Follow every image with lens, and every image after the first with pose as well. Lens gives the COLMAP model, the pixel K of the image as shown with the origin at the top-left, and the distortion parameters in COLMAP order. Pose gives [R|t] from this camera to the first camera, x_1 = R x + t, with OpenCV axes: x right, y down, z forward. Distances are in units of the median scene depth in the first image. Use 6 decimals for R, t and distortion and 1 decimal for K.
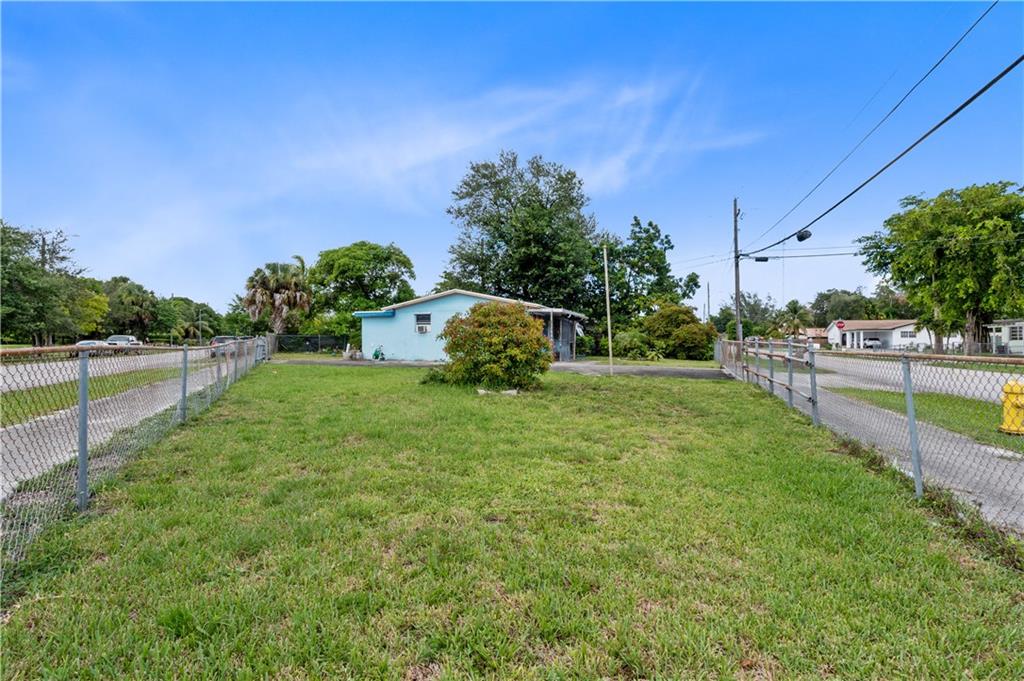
lens RADIAL K [[493.3, 0, 512.8], [0, 493.3, 333.8], [0, 0, 1]] dist [0.015043, -0.000348]
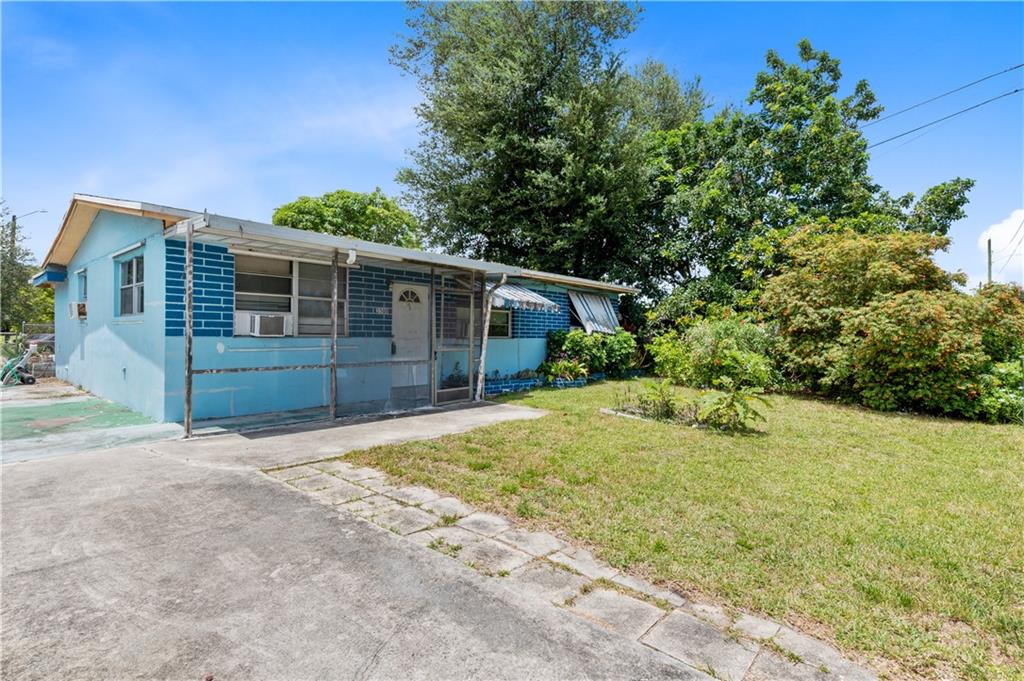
lens RADIAL K [[493.3, 0, 512.0], [0, 493.3, 335.3], [0, 0, 1]] dist [0.015043, -0.000348]
pose [[0.929764, 0.009700, -0.368027, 0.233024], [-0.006404, 0.999928, 0.010176, 0.004433], [0.368099, -0.007104, 0.929759, 0.603530]]
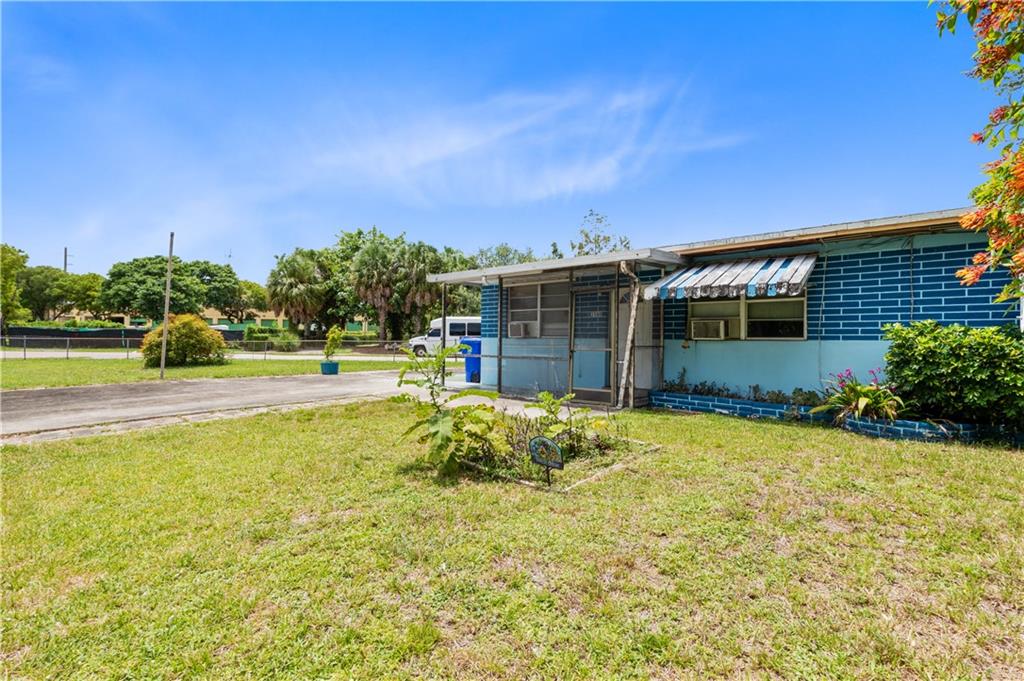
lens RADIAL K [[493.3, 0, 515.5], [0, 493.3, 342.9], [0, 0, 1]] dist [0.015043, -0.000348]
pose [[-0.354353, -0.004894, -0.935099, 0.367427], [-0.003344, 0.999987, -0.003966, 0.013098], [0.935106, 0.001722, -0.354364, 0.895500]]
